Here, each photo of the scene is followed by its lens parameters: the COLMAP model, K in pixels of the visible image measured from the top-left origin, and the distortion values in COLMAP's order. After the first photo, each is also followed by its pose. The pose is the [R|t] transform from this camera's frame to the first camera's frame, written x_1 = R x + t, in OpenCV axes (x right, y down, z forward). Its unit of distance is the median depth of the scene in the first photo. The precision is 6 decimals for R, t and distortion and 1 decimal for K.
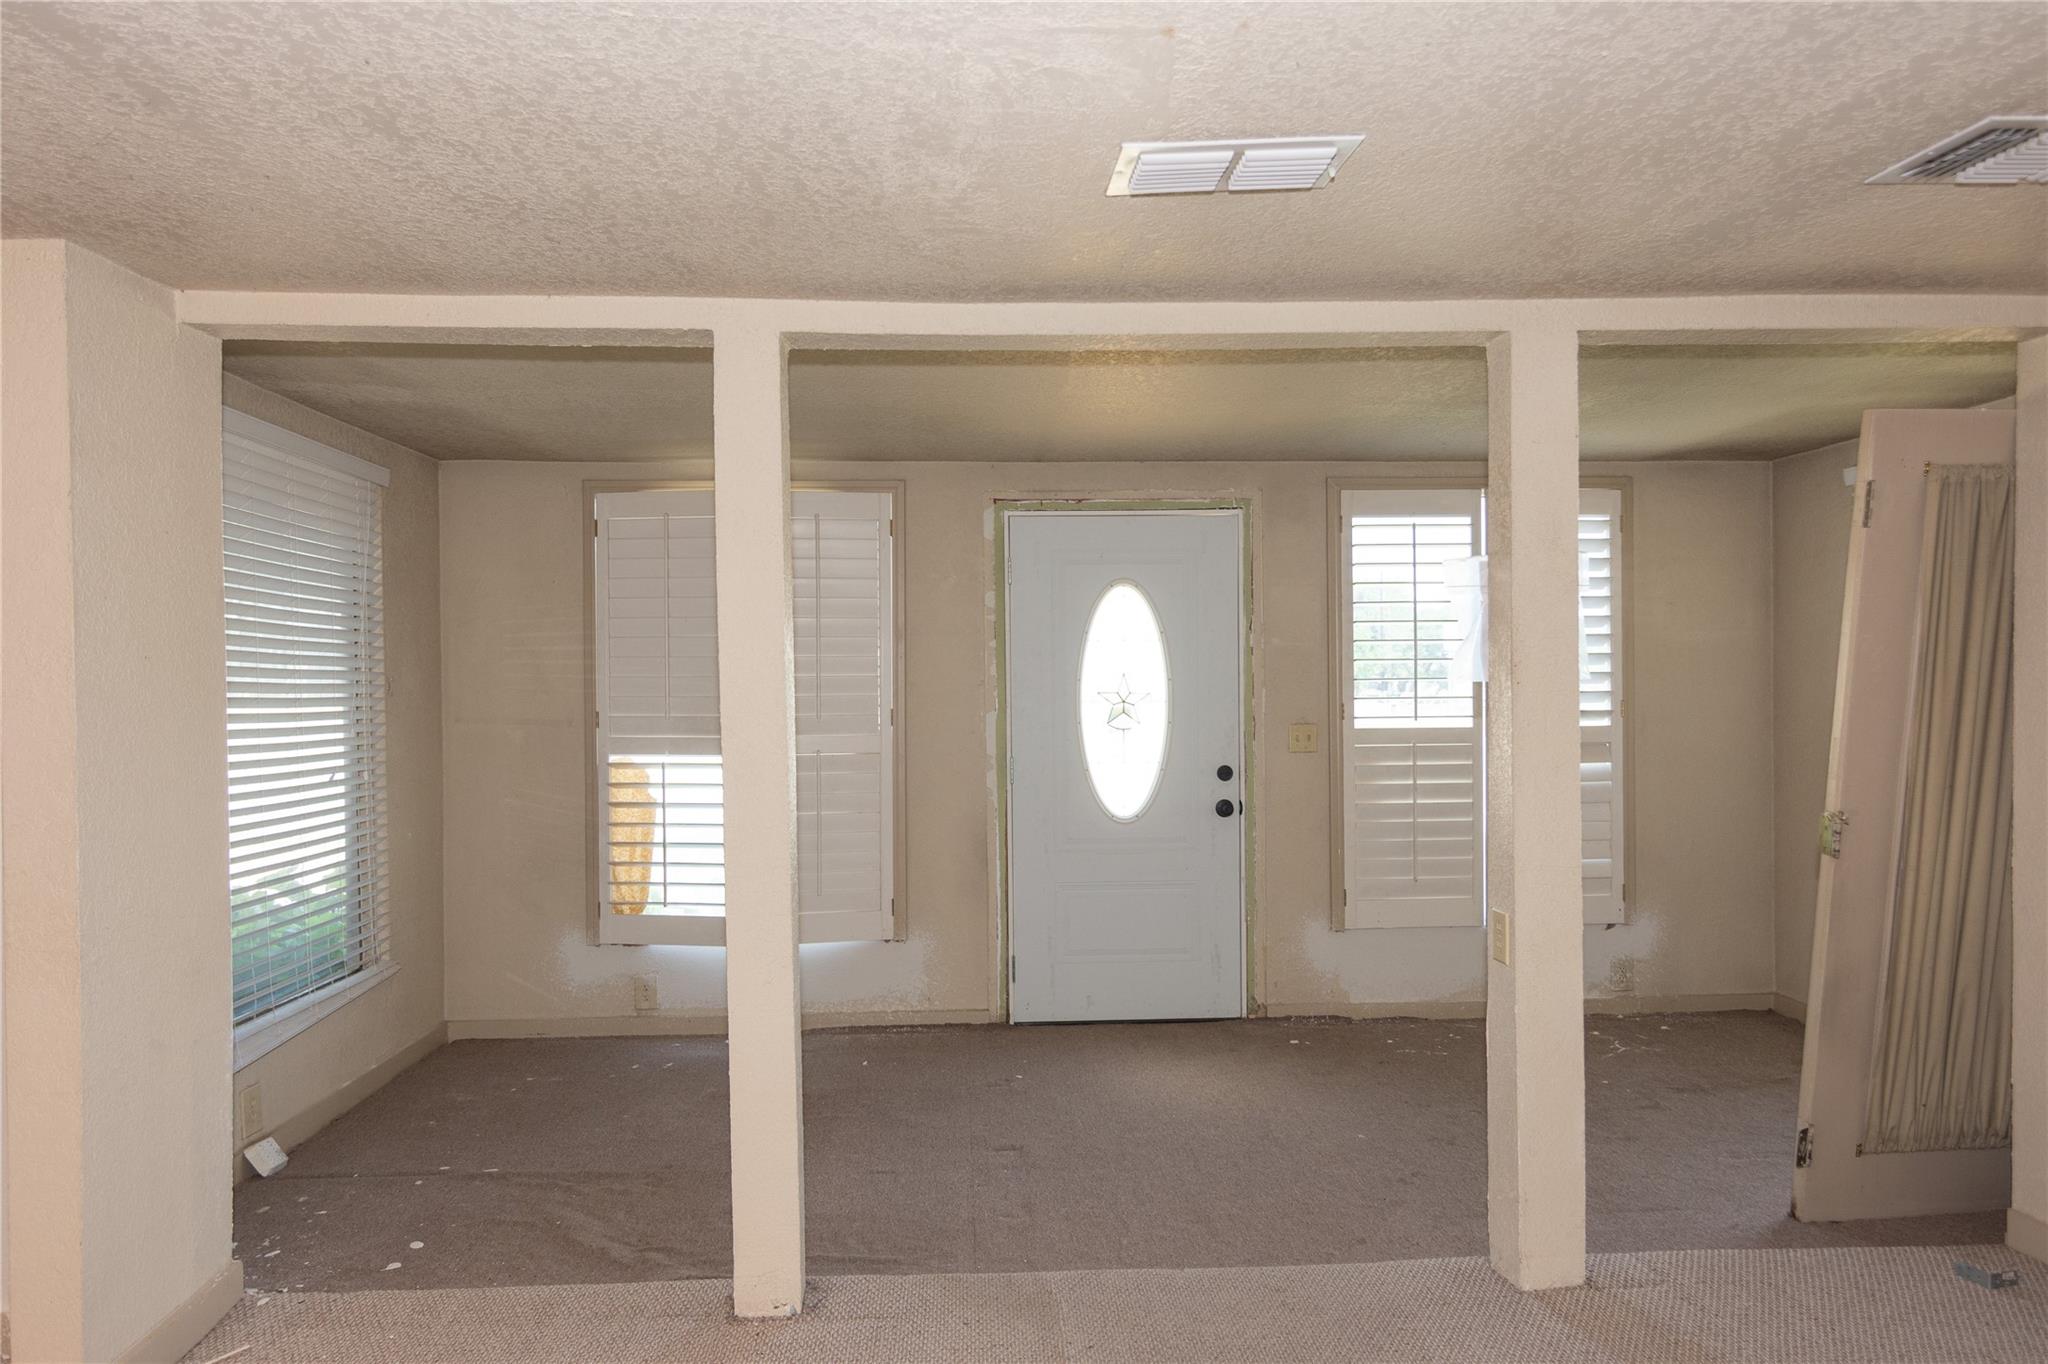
lens RADIAL K [[1298.0, 0, 1022.3], [0, 1298.0, 685.1], [0, 0, 1]] dist [0.000962, 0.005304]
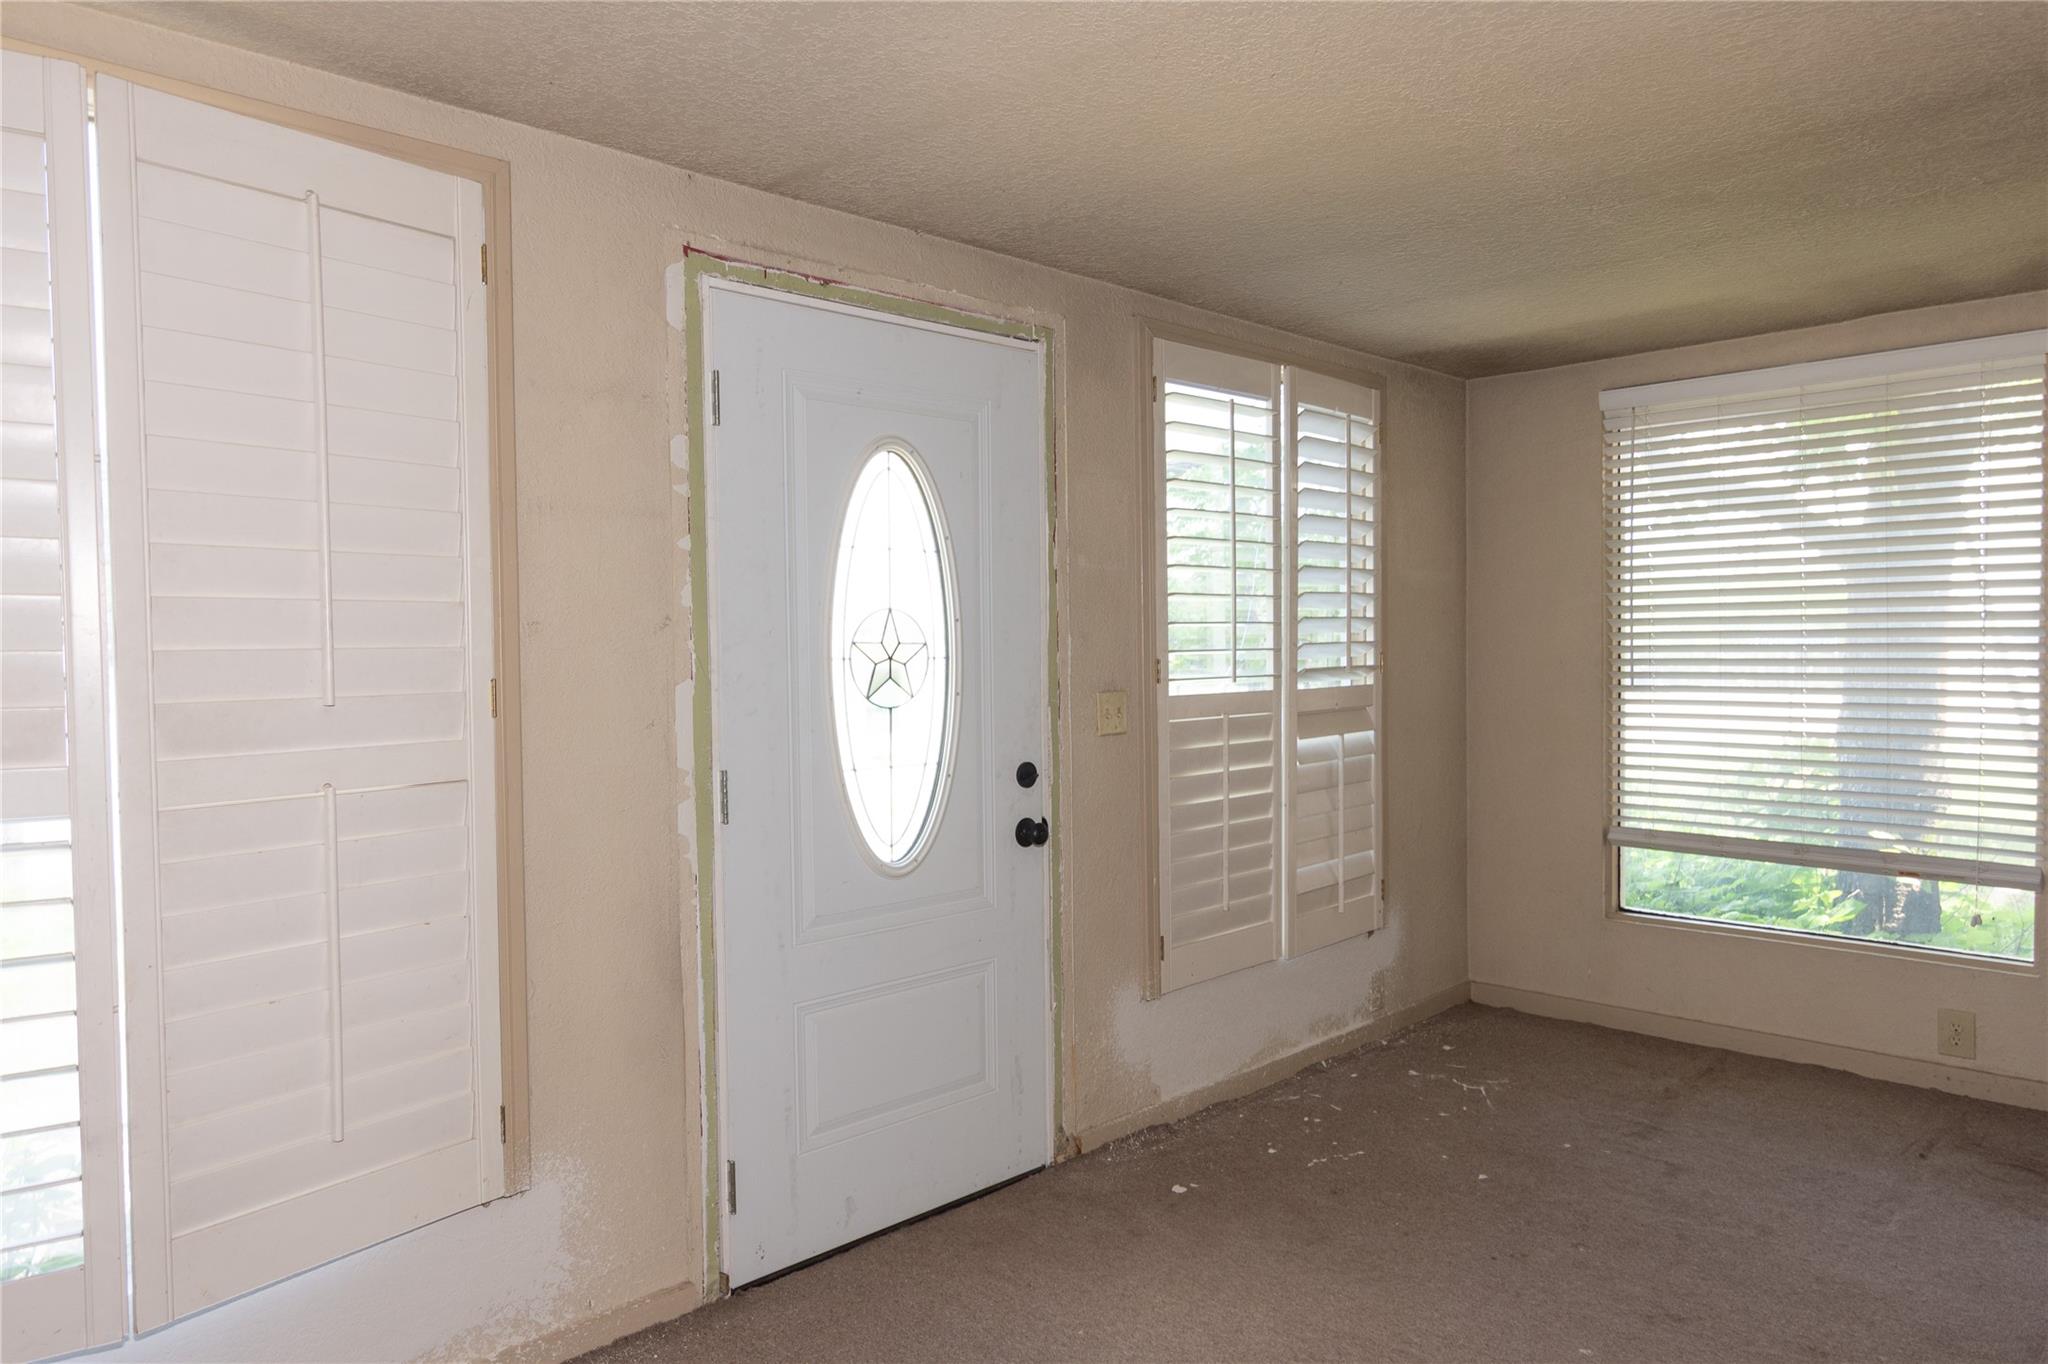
lens RADIAL K [[1371.6, 0, 1024.8], [0, 1371.6, 682.0], [0, 0, 1]] dist [0.000176, 0.001887]
pose [[0.725250, -0.018201, 0.688245, -0.287832], [-0.002394, 0.999578, 0.028957, 0.005488], [-0.688481, -0.022649, 0.724900, 0.534470]]
